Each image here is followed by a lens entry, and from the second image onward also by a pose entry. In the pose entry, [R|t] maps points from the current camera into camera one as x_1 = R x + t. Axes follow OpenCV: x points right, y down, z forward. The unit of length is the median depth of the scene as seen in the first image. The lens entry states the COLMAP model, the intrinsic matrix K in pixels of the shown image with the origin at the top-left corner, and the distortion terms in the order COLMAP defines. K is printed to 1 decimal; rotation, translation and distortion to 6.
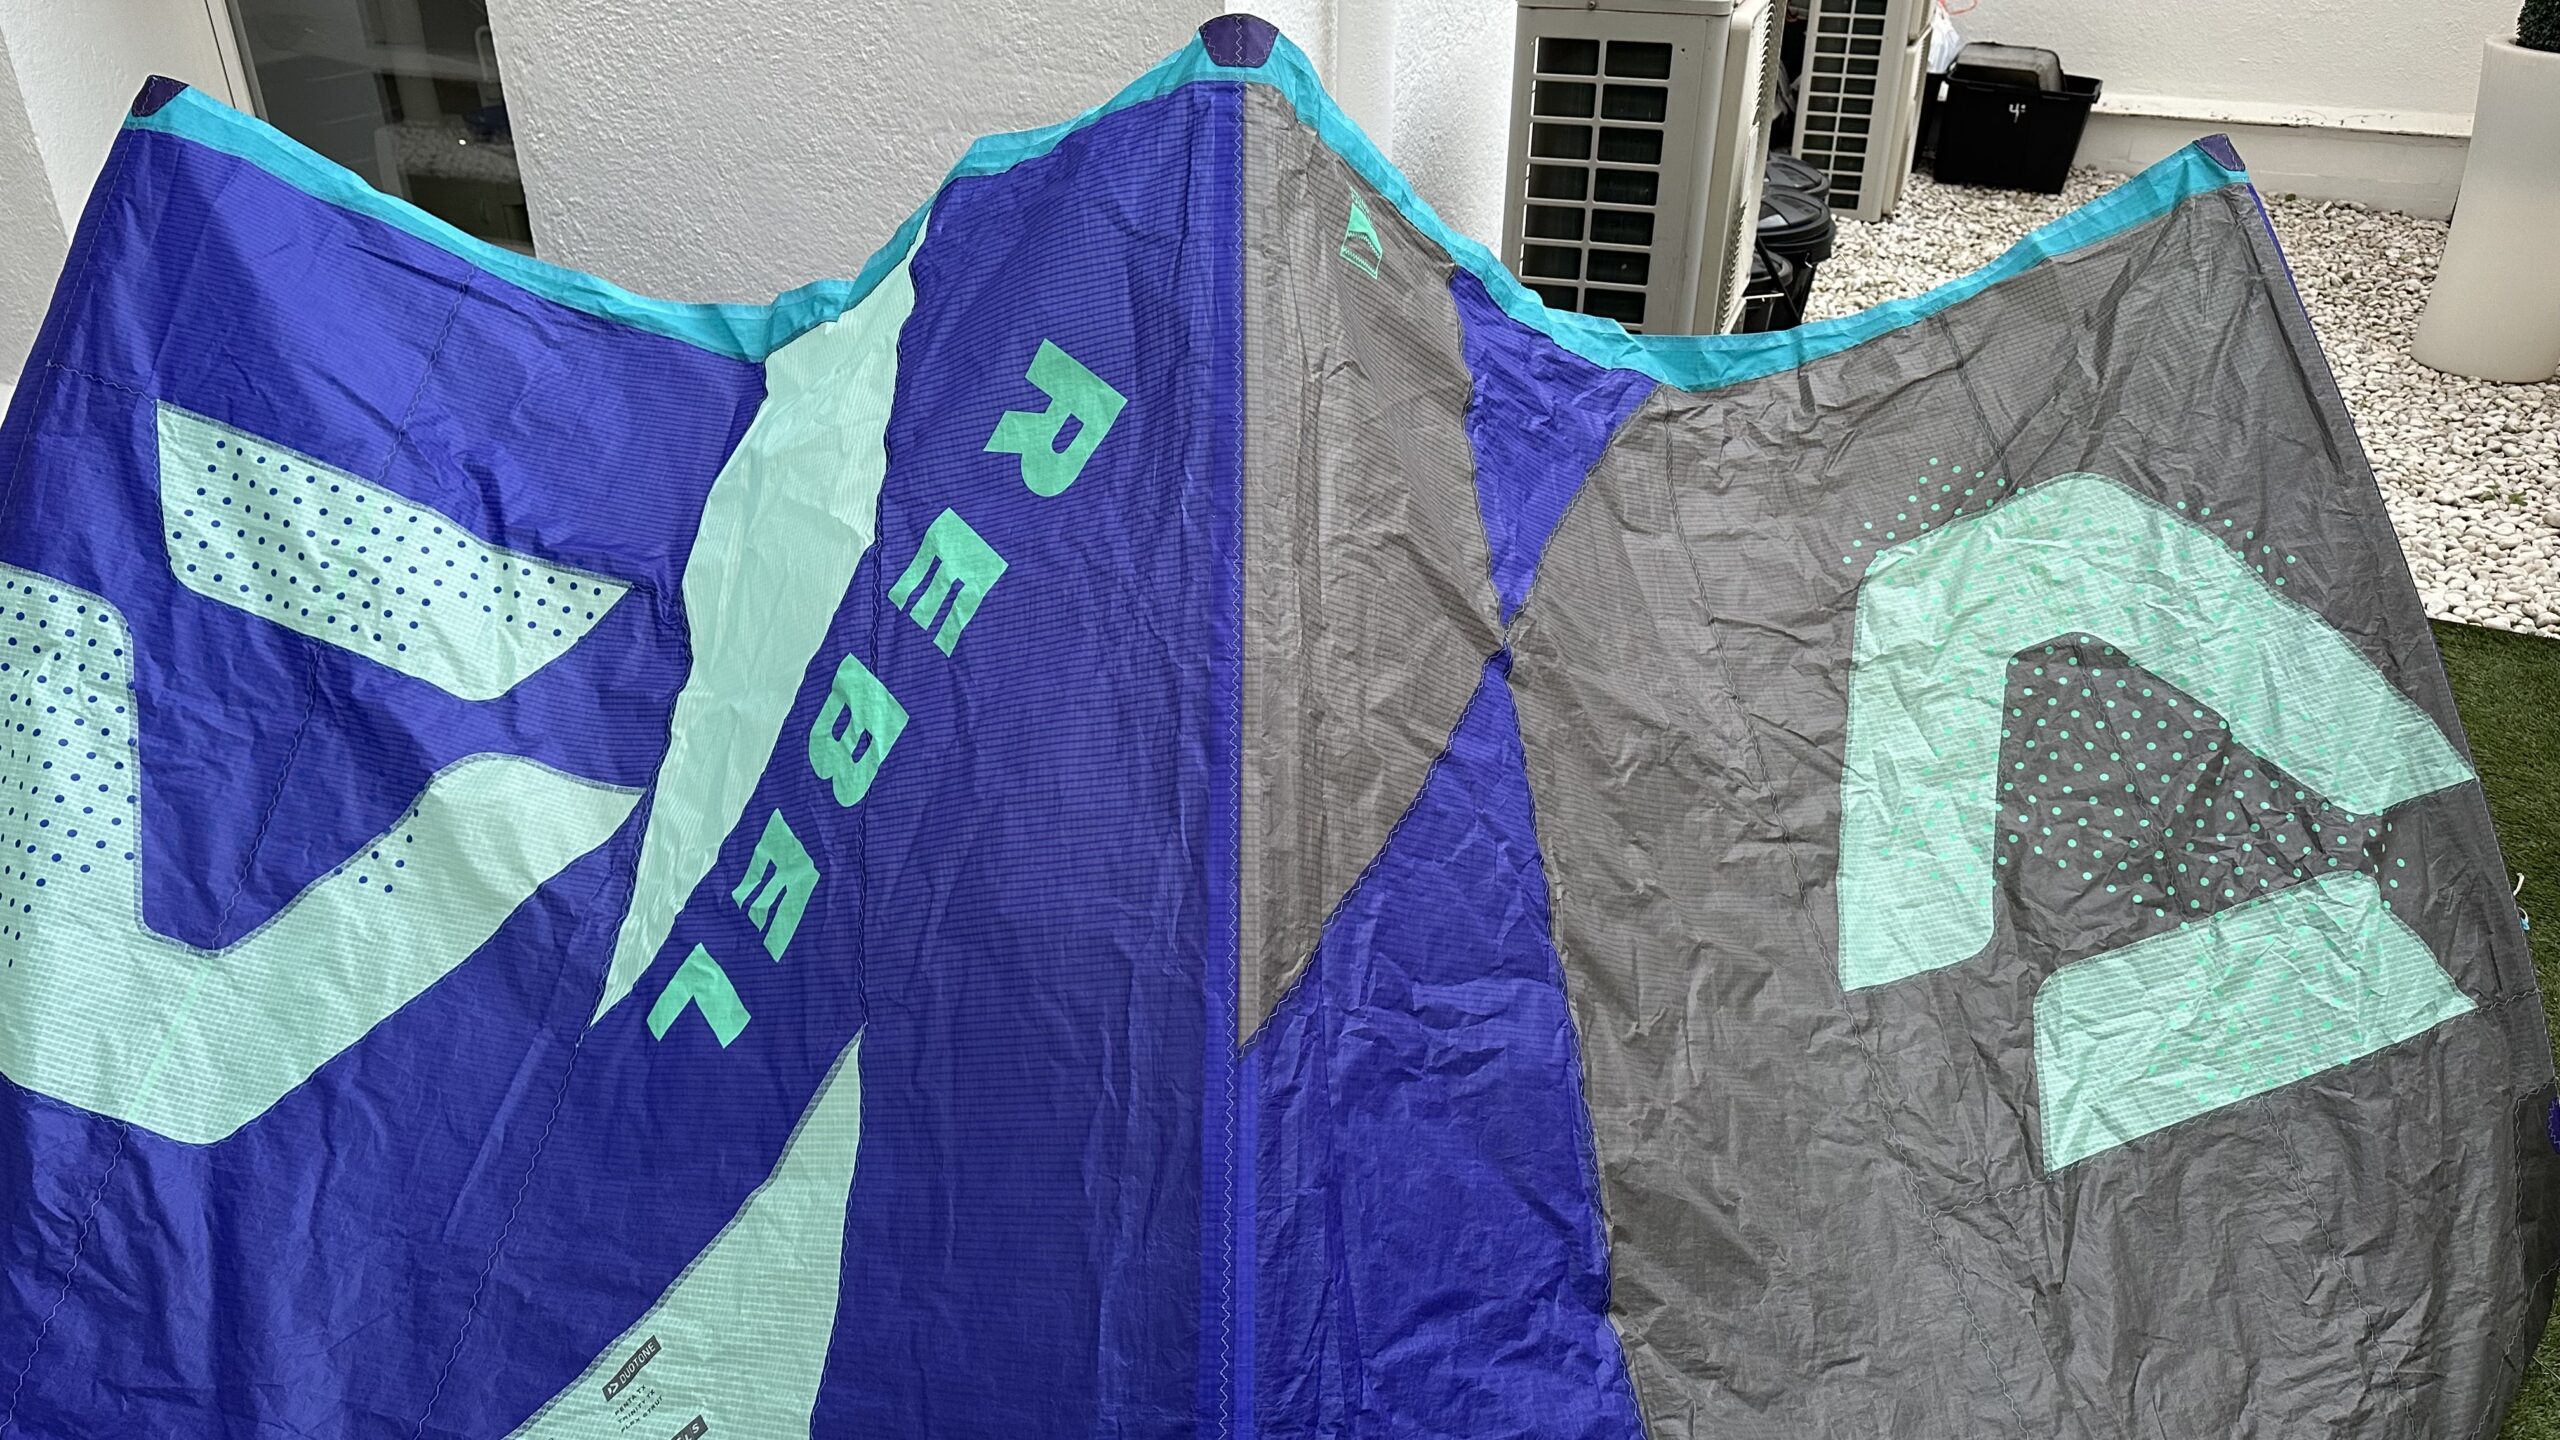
lens RADIAL K [[1817.2, 0, 1272.2], [0, 1817.2, 712.0], [0, 0, 1]] dist [0.039615, -0.015457]
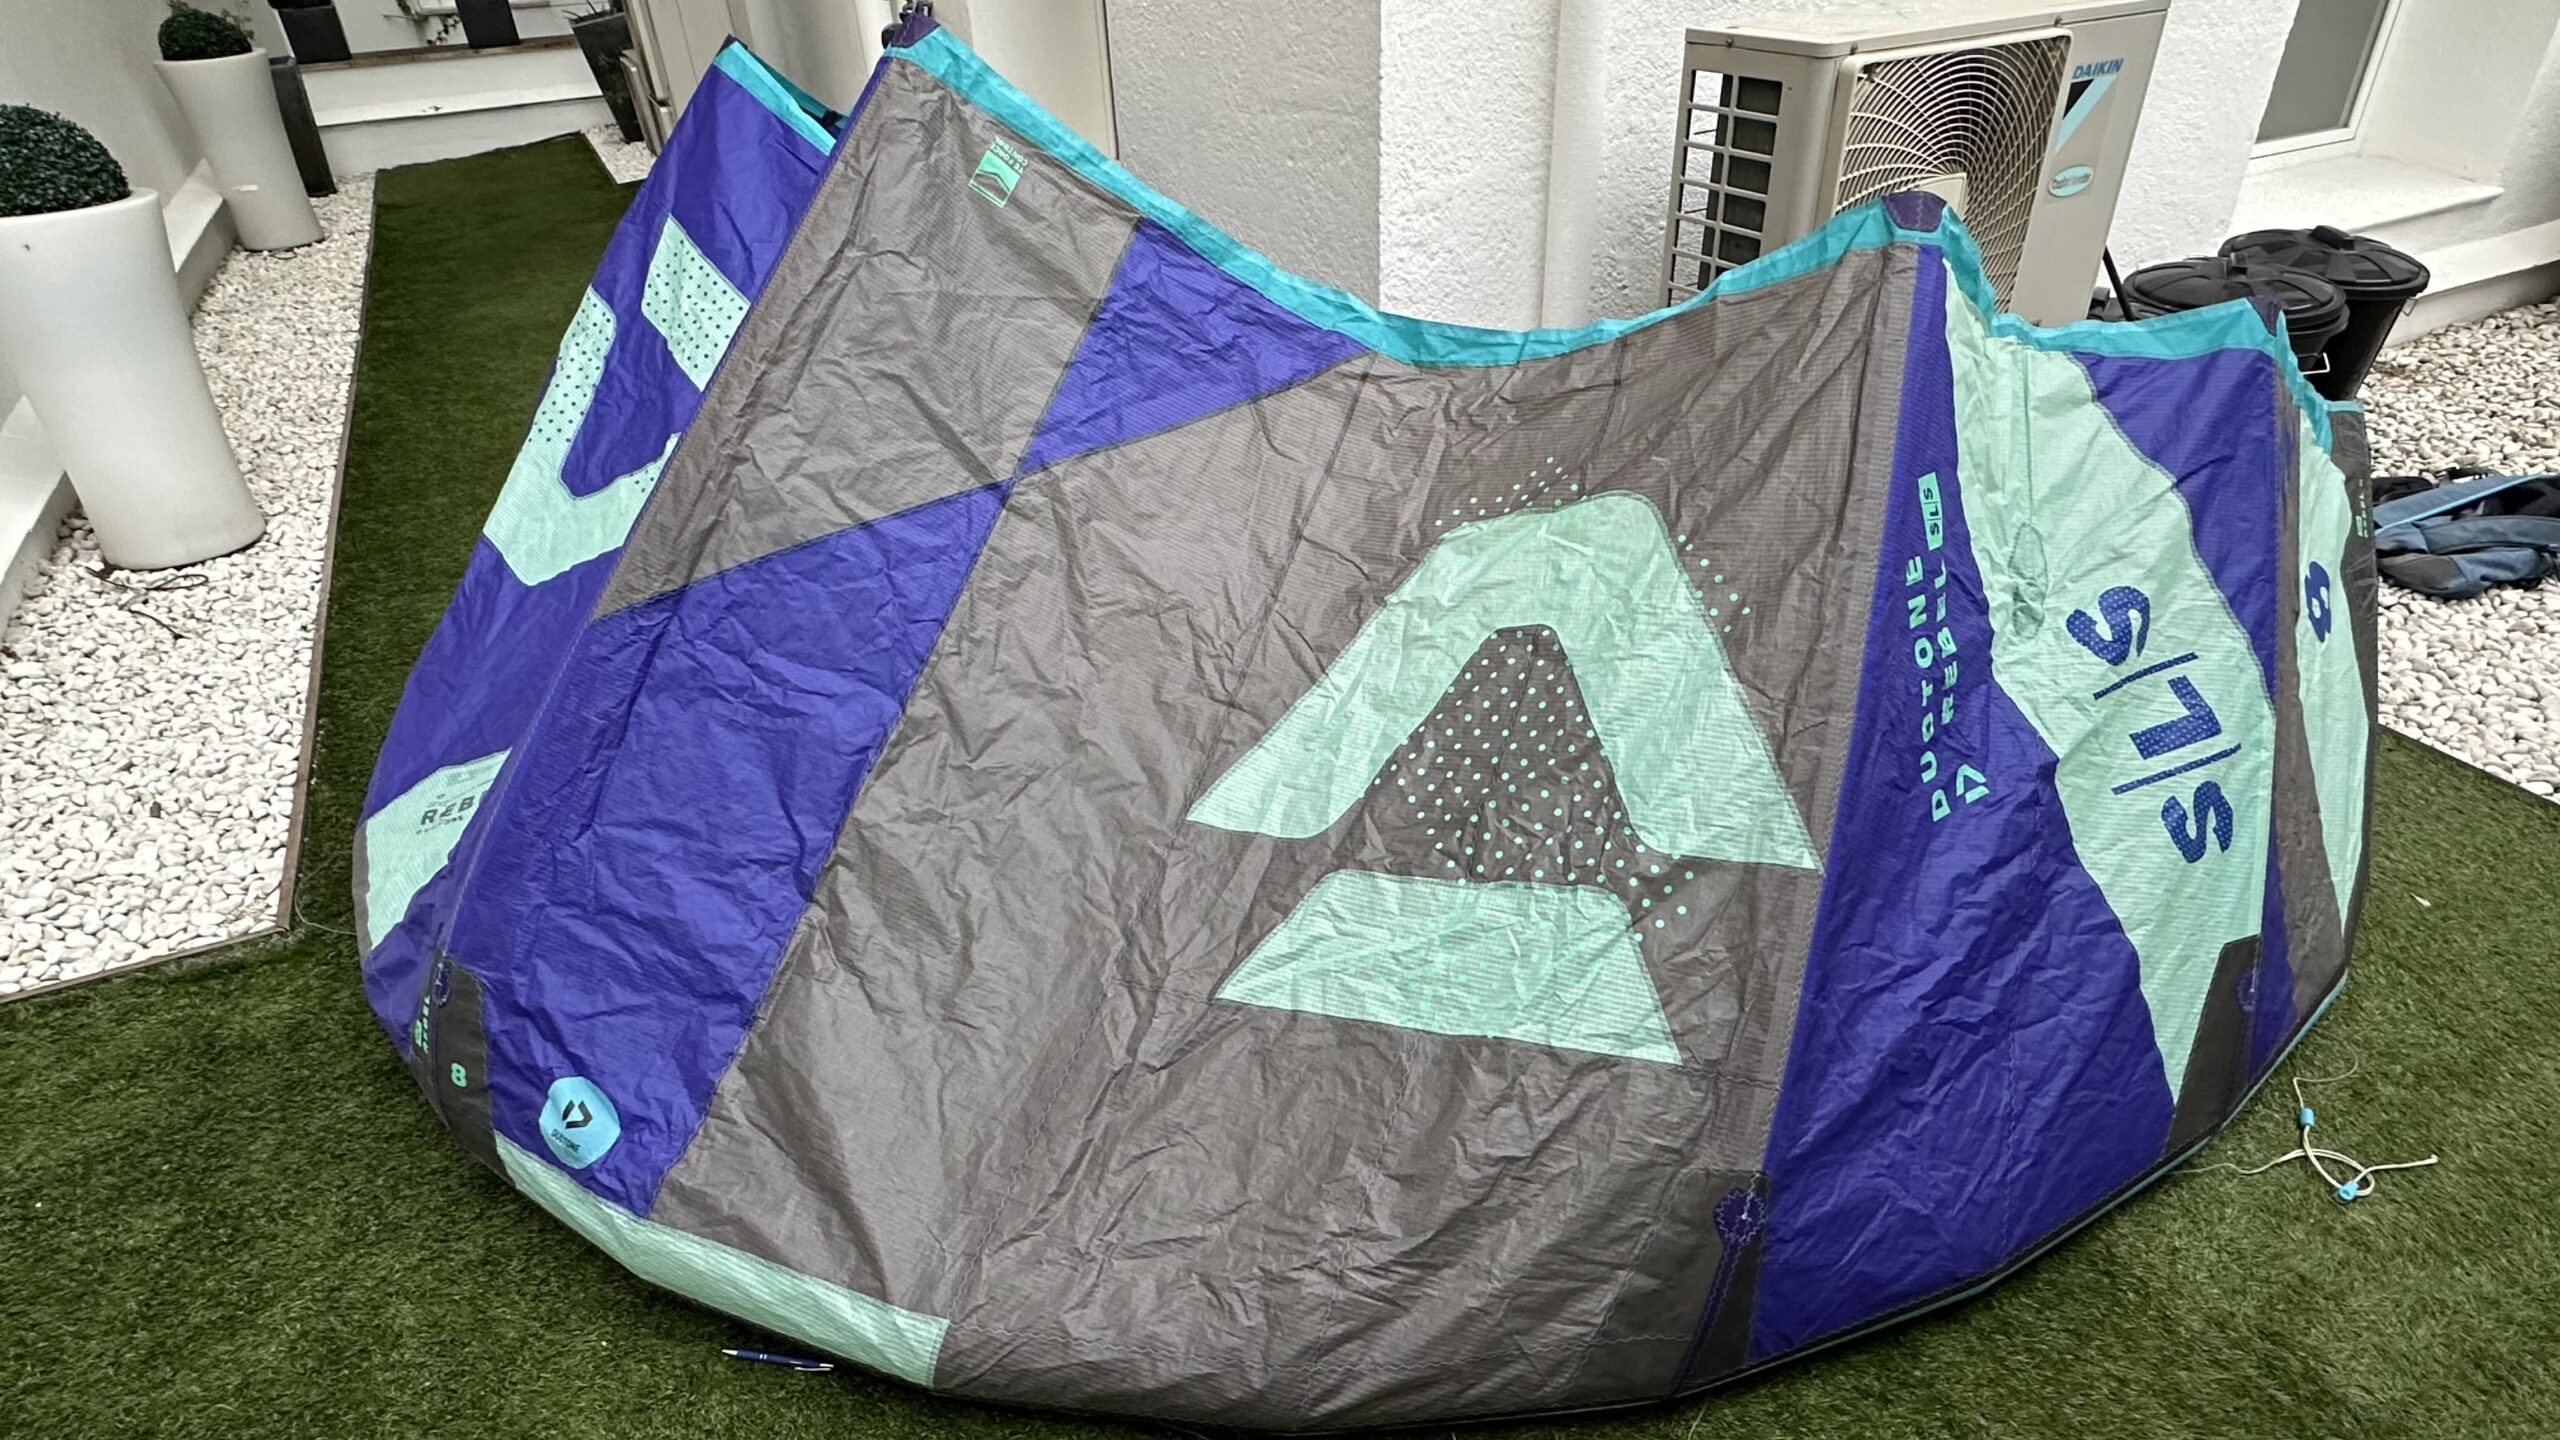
lens RADIAL K [[1414.1, 0, 1276.2], [0, 1414.1, 713.4], [0, 0, 1]] dist [-0.002690, -0.006833]
pose [[0.768100, 0.315477, -0.557222, 0.862323], [-0.283591, 0.947812, 0.145699, -0.076305], [0.574107, 0.046112, 0.817481, 0.216242]]
